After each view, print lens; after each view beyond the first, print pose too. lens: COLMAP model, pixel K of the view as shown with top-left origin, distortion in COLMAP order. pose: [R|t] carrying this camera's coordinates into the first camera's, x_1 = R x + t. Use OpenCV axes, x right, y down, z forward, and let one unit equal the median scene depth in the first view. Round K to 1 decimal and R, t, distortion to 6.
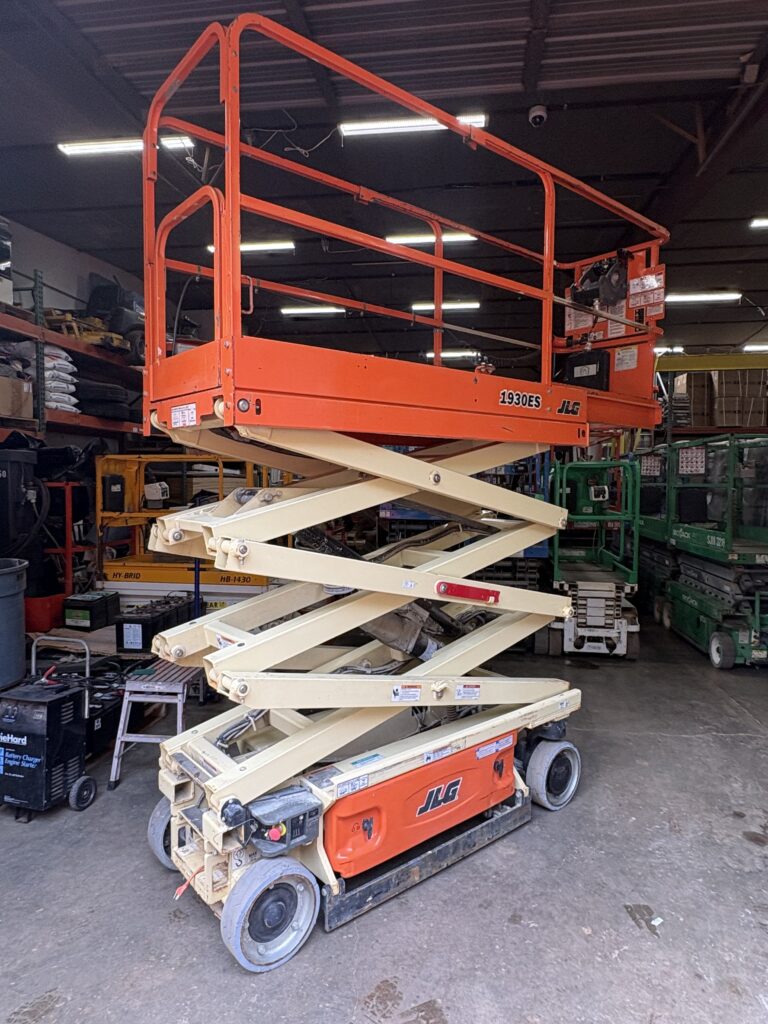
lens RADIAL K [[655.3, 0, 383.5], [0, 655.3, 508.6], [0, 0, 1]] dist [-0.016395, -0.001272]
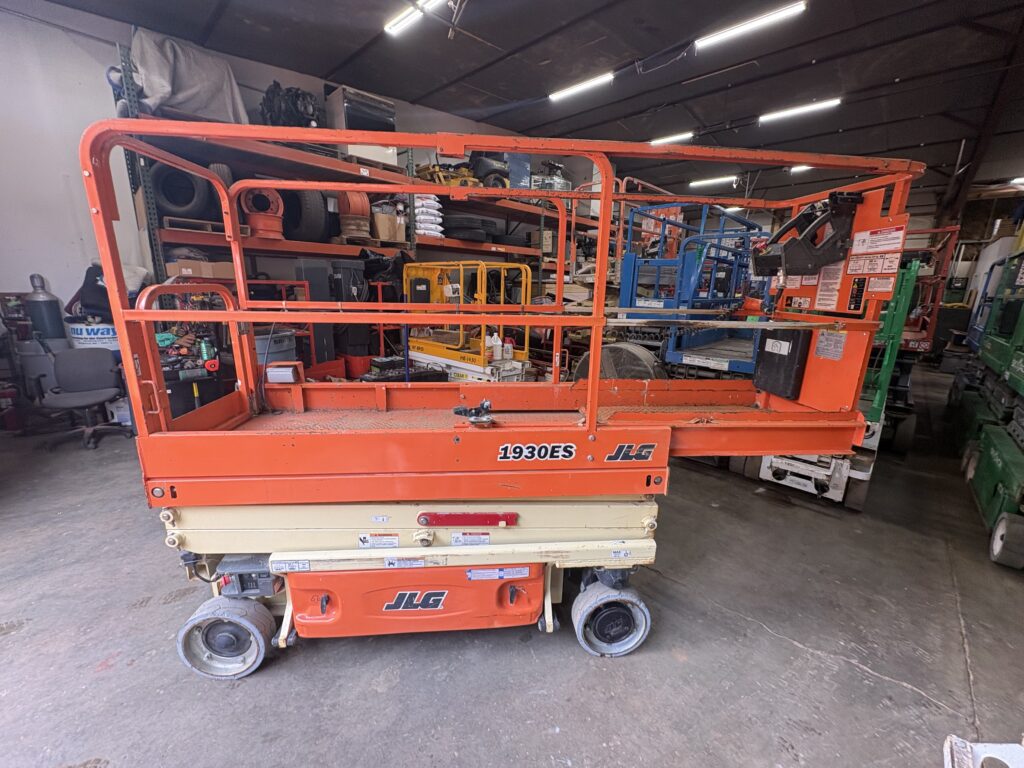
lens RADIAL K [[402.7, 0, 504.7], [0, 402.7, 389.9], [0, 0, 1]] dist [-0.016656, 0.000683]
pose [[0.807965, 0.150187, -0.569768, 0.289438], [-0.034735, 0.977429, 0.208387, -0.000920], [0.588205, -0.148579, 0.794946, 0.379258]]
